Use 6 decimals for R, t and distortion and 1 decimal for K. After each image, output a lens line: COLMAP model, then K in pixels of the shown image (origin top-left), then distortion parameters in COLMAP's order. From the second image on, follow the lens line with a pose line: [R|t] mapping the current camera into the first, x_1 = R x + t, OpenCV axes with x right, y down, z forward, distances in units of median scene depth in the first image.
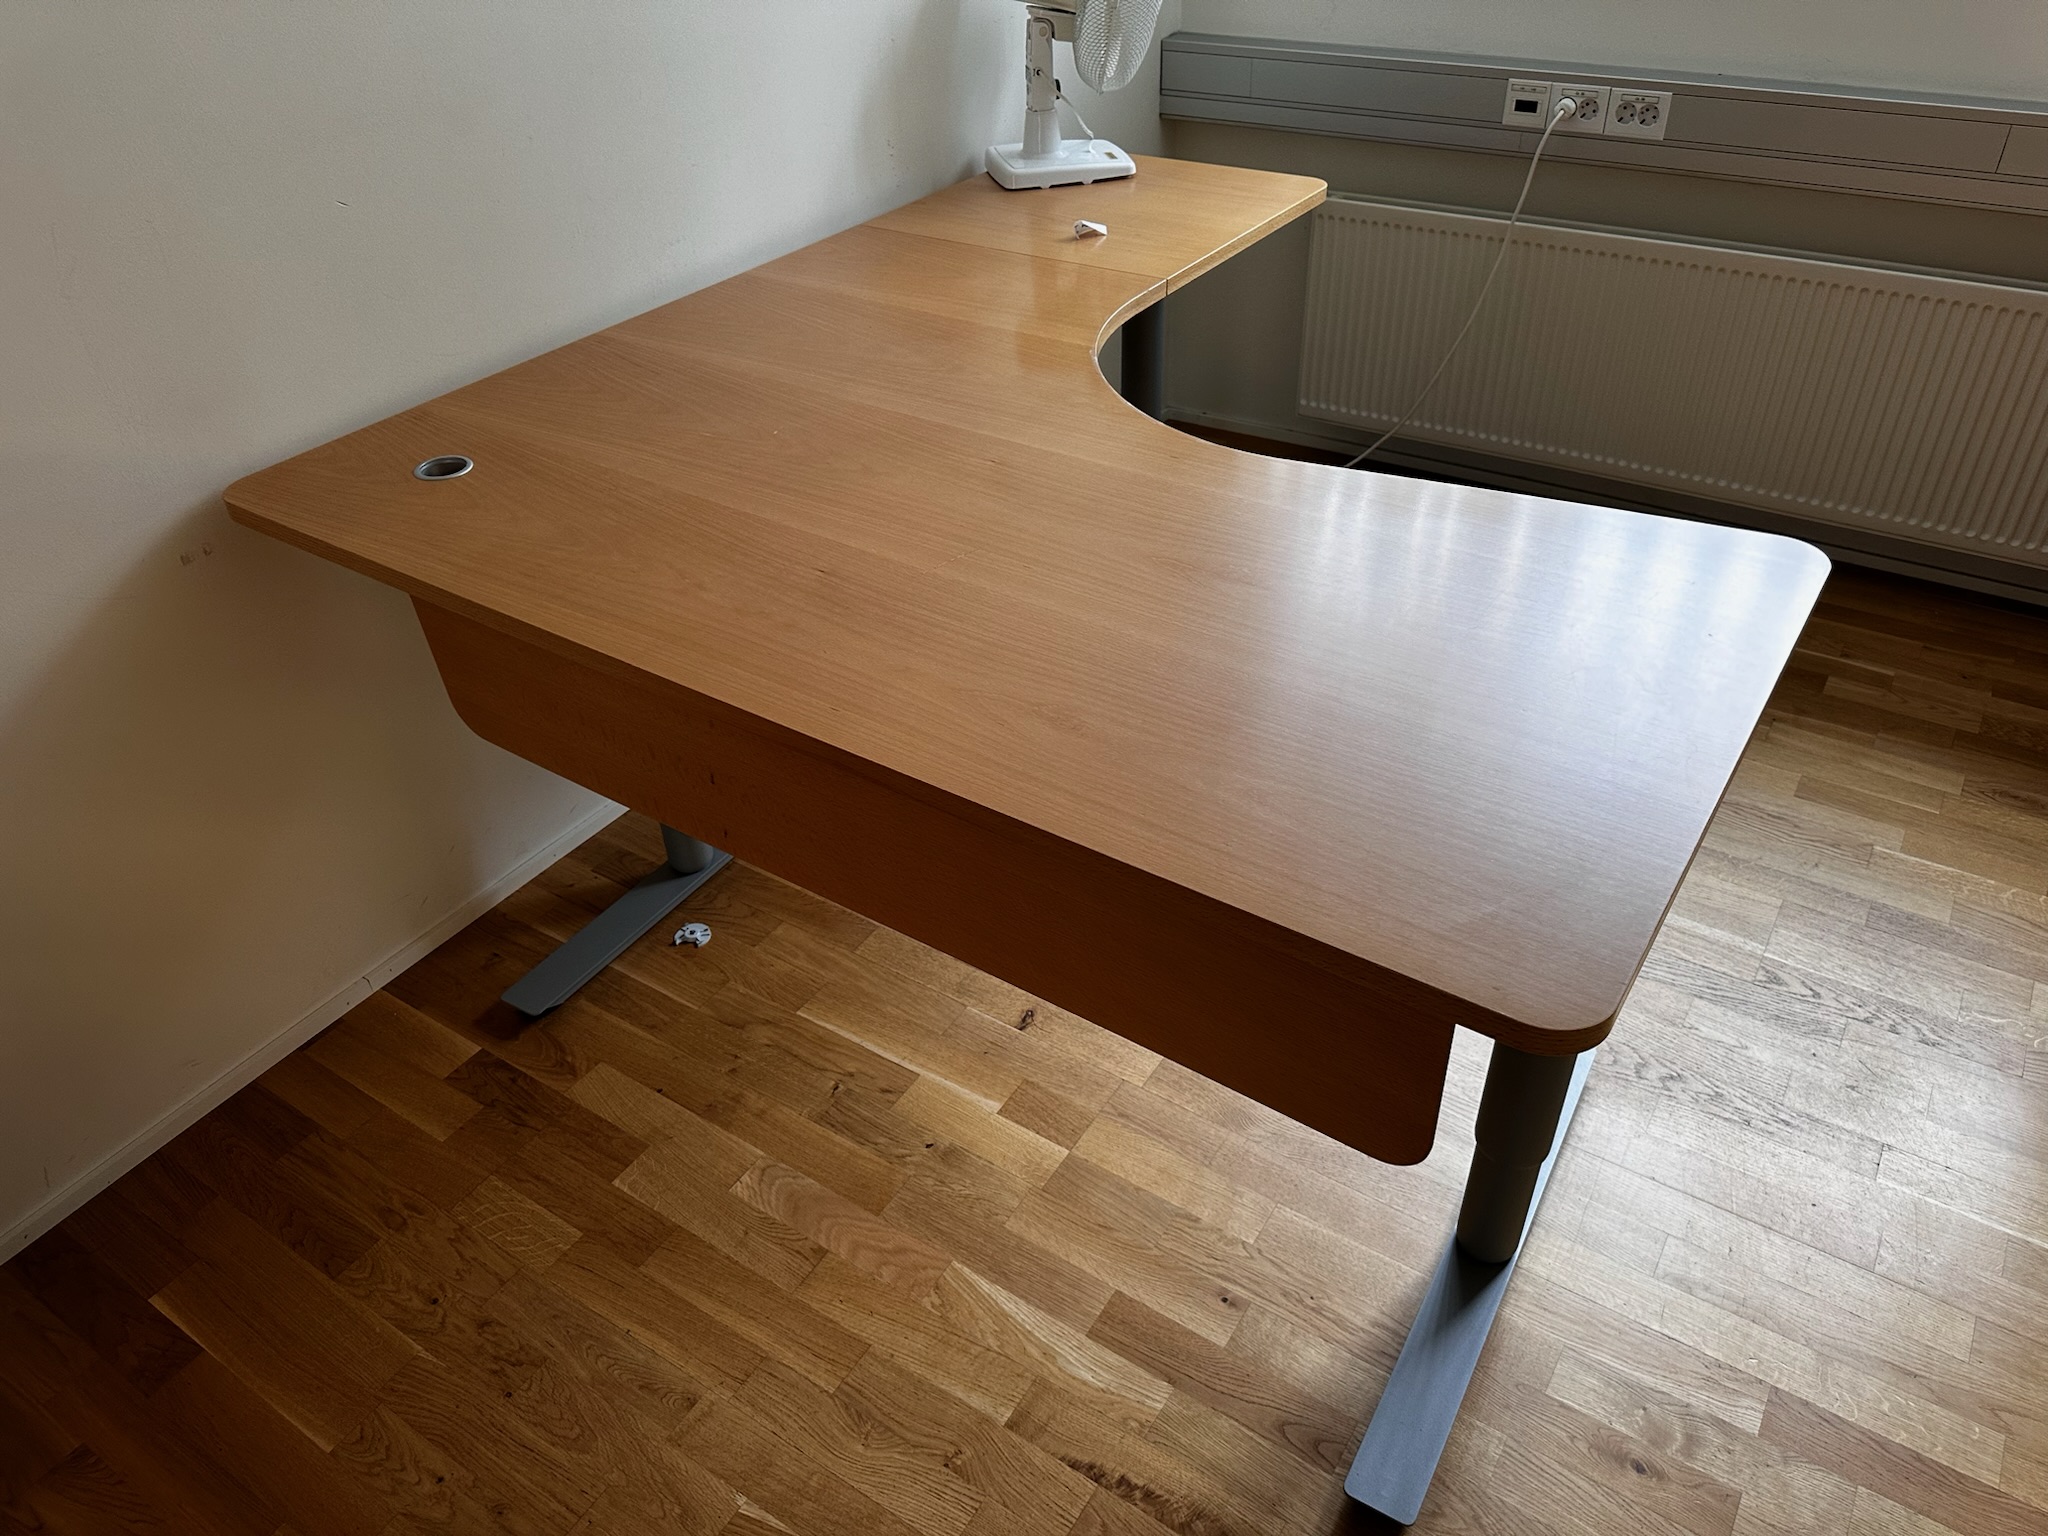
lens RADIAL K [[1447.7, 0, 1030.3], [0, 1447.7, 759.4], [0, 0, 1]] dist [-0.009718, -0.015797]
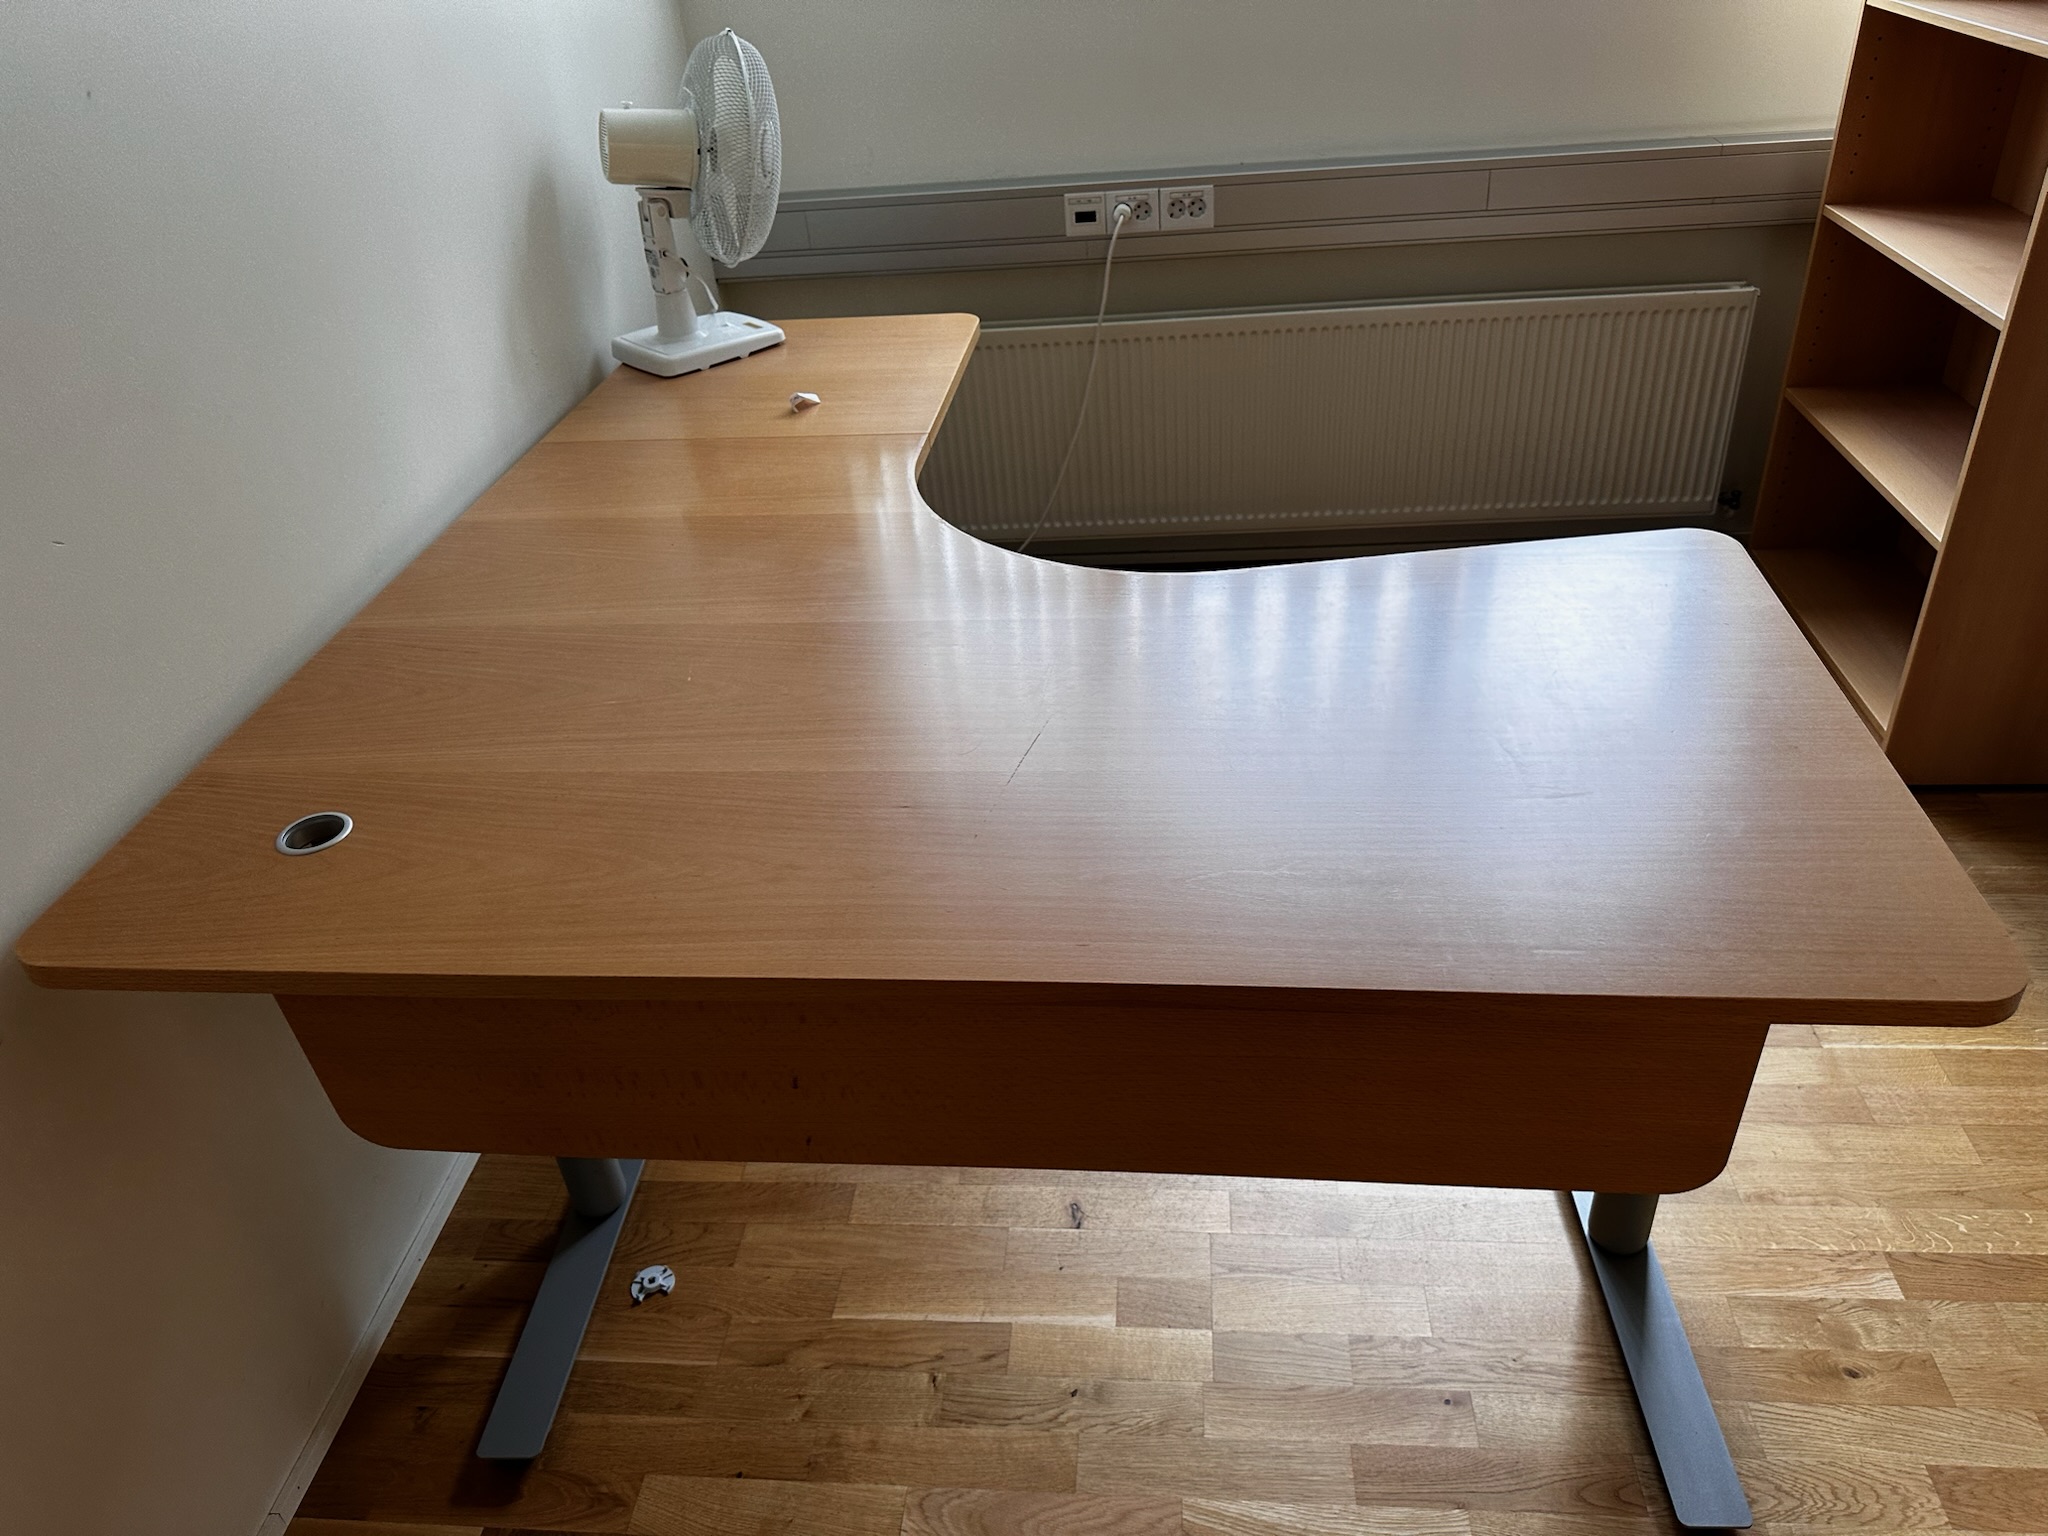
lens RADIAL K [[1447.7, 0, 1036.0], [0, 1447.7, 759.2], [0, 0, 1]] dist [-0.009718, -0.015797]
pose [[0.879982, -0.281155, 0.382863, -0.283441], [0.313434, 0.949325, -0.023267, -0.080268], [-0.356920, 0.140476, 0.923512, 0.111606]]
